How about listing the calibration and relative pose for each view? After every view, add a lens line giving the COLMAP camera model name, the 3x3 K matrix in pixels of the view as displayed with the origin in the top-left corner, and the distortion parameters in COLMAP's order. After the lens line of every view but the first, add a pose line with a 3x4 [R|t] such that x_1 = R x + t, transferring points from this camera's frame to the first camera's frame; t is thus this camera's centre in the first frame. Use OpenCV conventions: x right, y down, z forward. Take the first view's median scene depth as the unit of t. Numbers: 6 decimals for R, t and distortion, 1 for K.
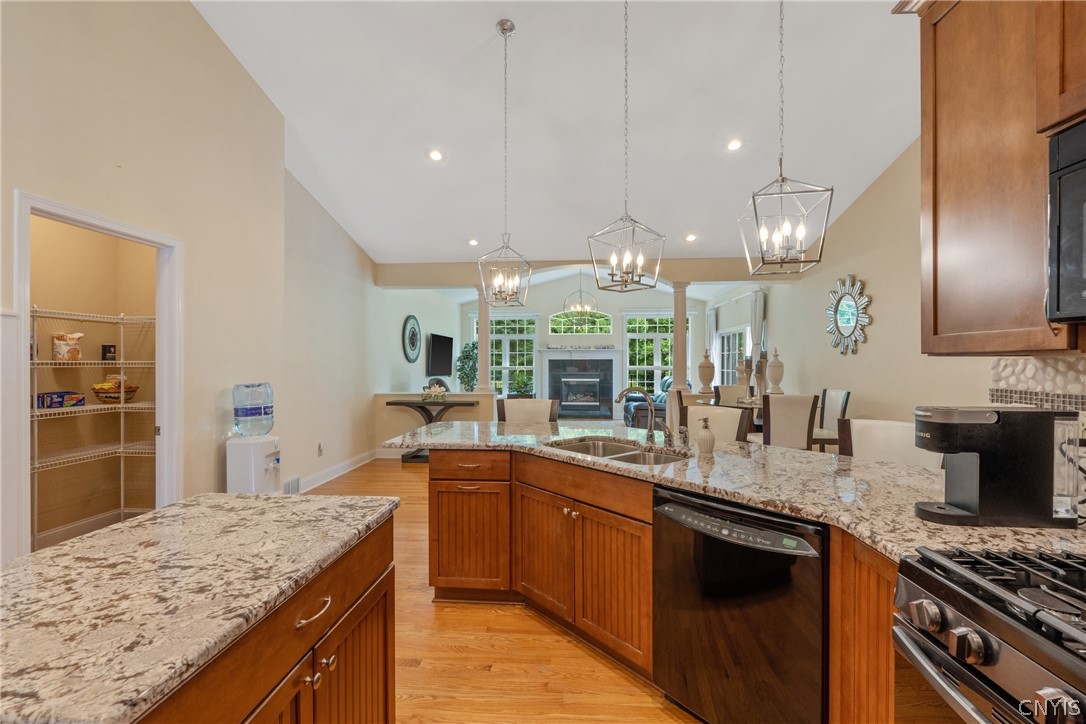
lens RADIAL K [[476.8, 0, 543.0], [0, 476.8, 362.0], [0, 0, 1]] dist [-0.003205, -0.000162]
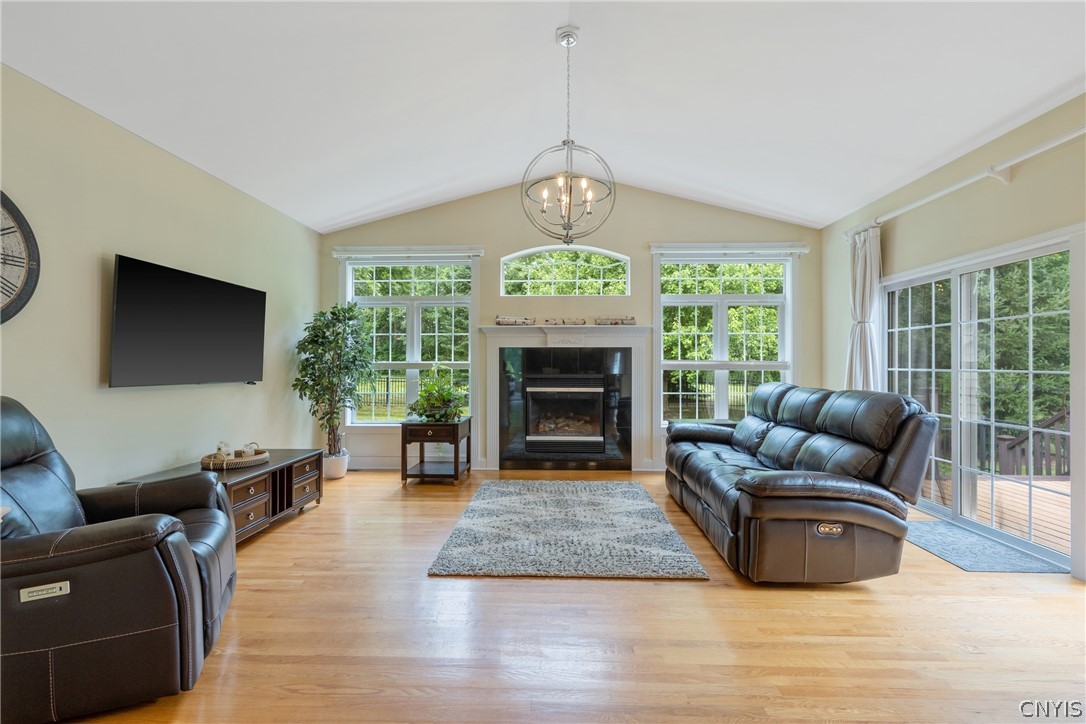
lens RADIAL K [[476.8, 0, 543.0], [0, 476.8, 362.0], [0, 0, 1]] dist [-0.003205, -0.000162]
pose [[0.999123, 0.002495, 0.041789, 0.036076], [-0.002248, 0.999980, -0.005948, 0.012483], [-0.041803, 0.005849, 0.999109, 0.515617]]
